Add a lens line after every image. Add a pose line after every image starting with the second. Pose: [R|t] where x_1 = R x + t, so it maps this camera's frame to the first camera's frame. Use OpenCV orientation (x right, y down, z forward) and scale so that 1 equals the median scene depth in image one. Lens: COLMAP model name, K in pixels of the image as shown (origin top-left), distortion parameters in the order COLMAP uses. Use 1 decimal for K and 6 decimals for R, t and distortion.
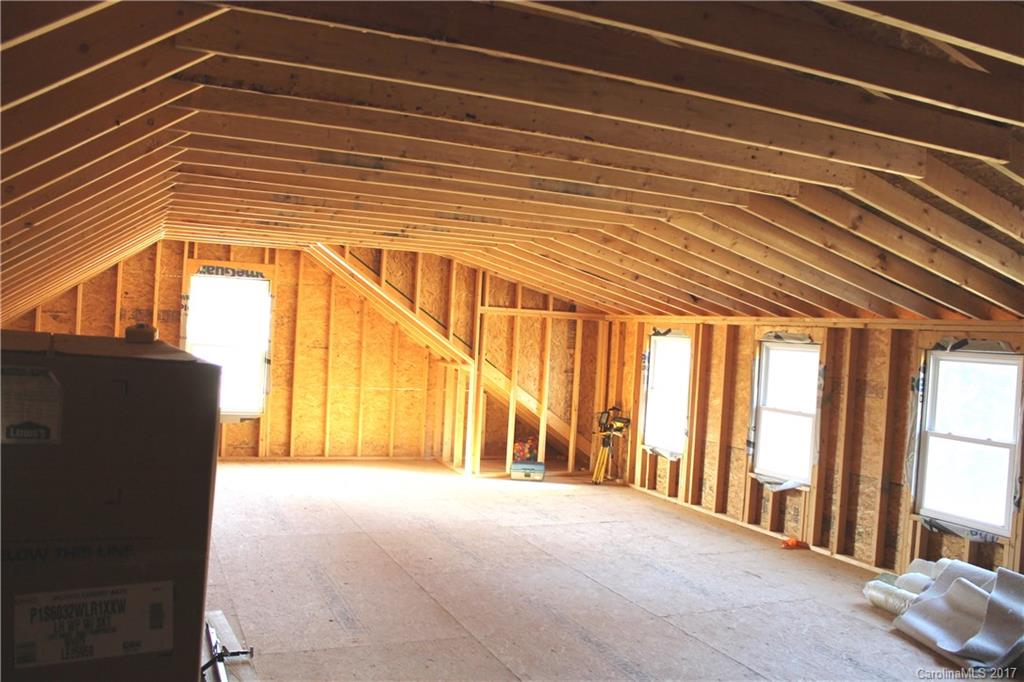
lens RADIAL K [[871.8, 0, 499.9], [0, 871.8, 341.5], [0, 0, 1]] dist [-0.154329, 0.125316]
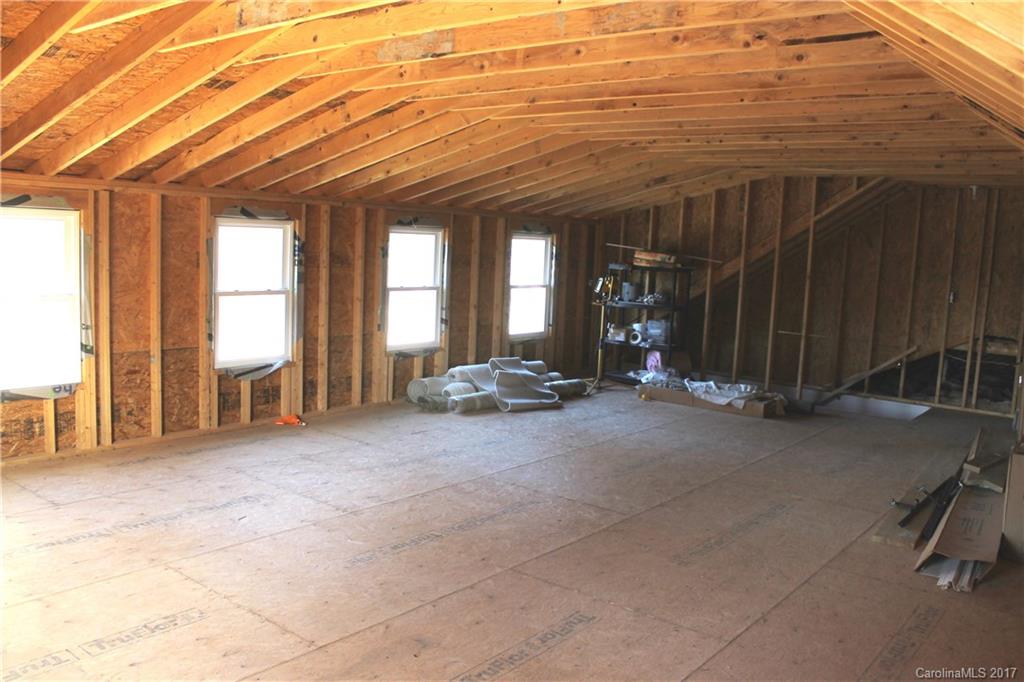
lens RADIAL K [[871.8, 0, 499.9], [0, 871.8, 341.5], [0, 0, 1]] dist [-0.154329, 0.125316]
pose [[-0.452782, -0.192134, 0.870674, -0.678547], [-0.074482, 0.981244, 0.177801, -0.056995], [-0.888505, 0.015656, -0.458600, 1.307672]]
